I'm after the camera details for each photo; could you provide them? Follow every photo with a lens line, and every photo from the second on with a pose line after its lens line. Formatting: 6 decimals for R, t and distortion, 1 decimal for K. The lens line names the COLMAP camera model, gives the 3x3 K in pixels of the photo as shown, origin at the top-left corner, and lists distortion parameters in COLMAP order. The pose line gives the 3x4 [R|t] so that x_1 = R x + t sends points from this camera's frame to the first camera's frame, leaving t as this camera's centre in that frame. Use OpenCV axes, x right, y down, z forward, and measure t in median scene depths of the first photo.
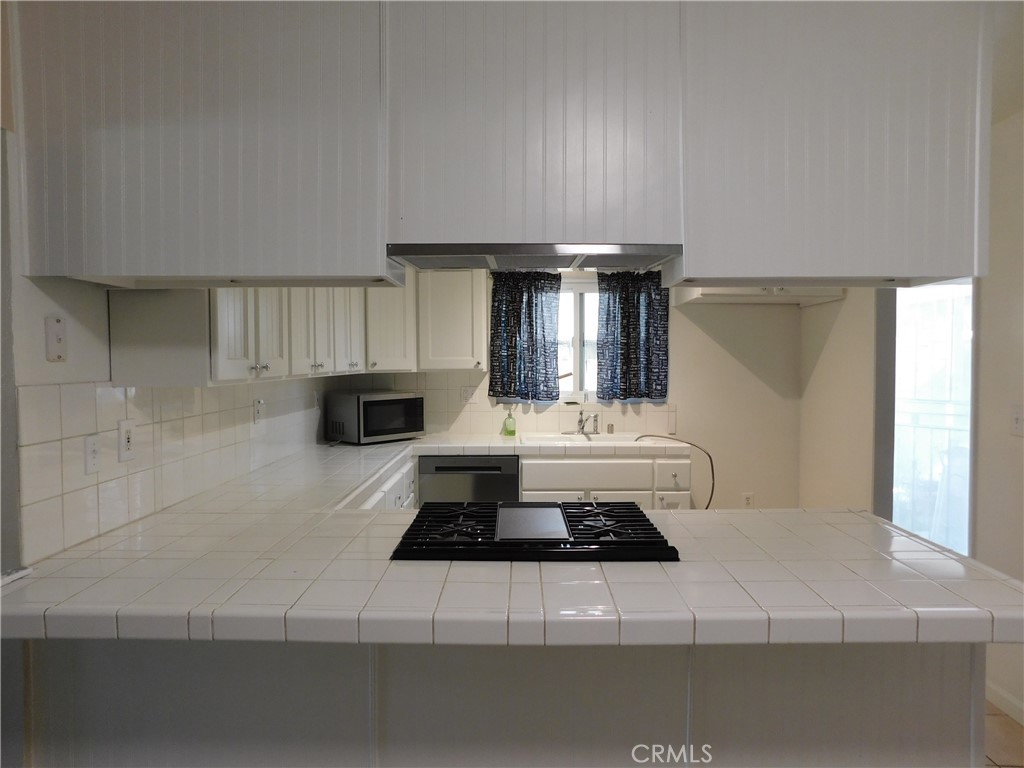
lens RADIAL K [[674.8, 0, 506.4], [0, 674.8, 382.8], [0, 0, 1]] dist [-0.067174, 0.053441]
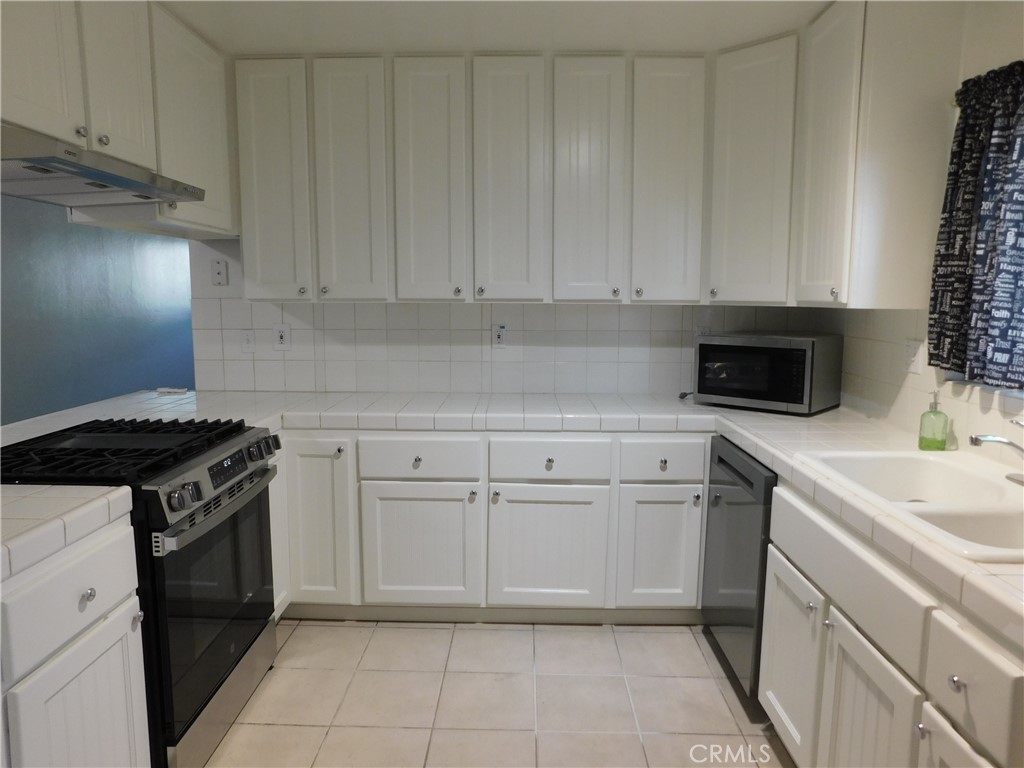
lens RADIAL K [[674.8, 0, 506.4], [0, 674.8, 382.8], [0, 0, 1]] dist [-0.067174, 0.053441]
pose [[-0.008061, 0.136258, -0.990641, 0.452650], [-0.038656, 0.989890, 0.136469, -0.018635], [0.999220, 0.039394, -0.002713, 0.705003]]
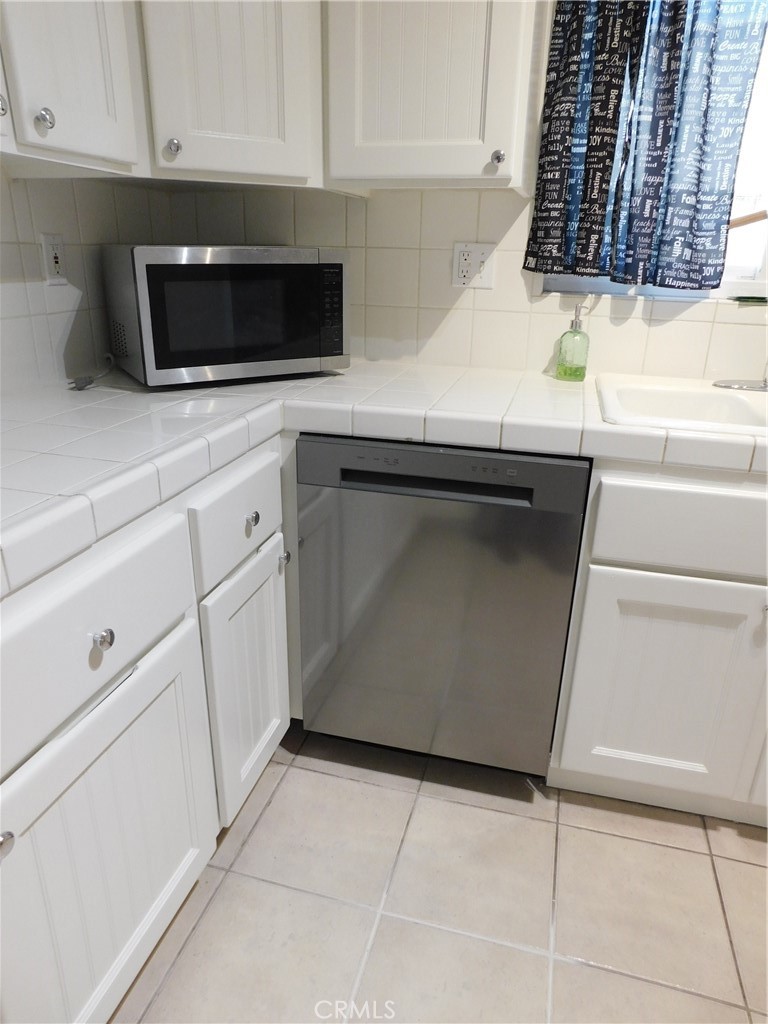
lens RADIAL K [[674.8, 0, 390.2], [0, 674.8, 512.5], [0, 0, 1]] dist [-0.067174, 0.053441]
pose [[0.969990, 0.111297, -0.216177, -0.002895], [-0.034469, 0.943050, 0.330861, 0.026862], [0.240690, -0.313480, 0.918585, 0.599187]]
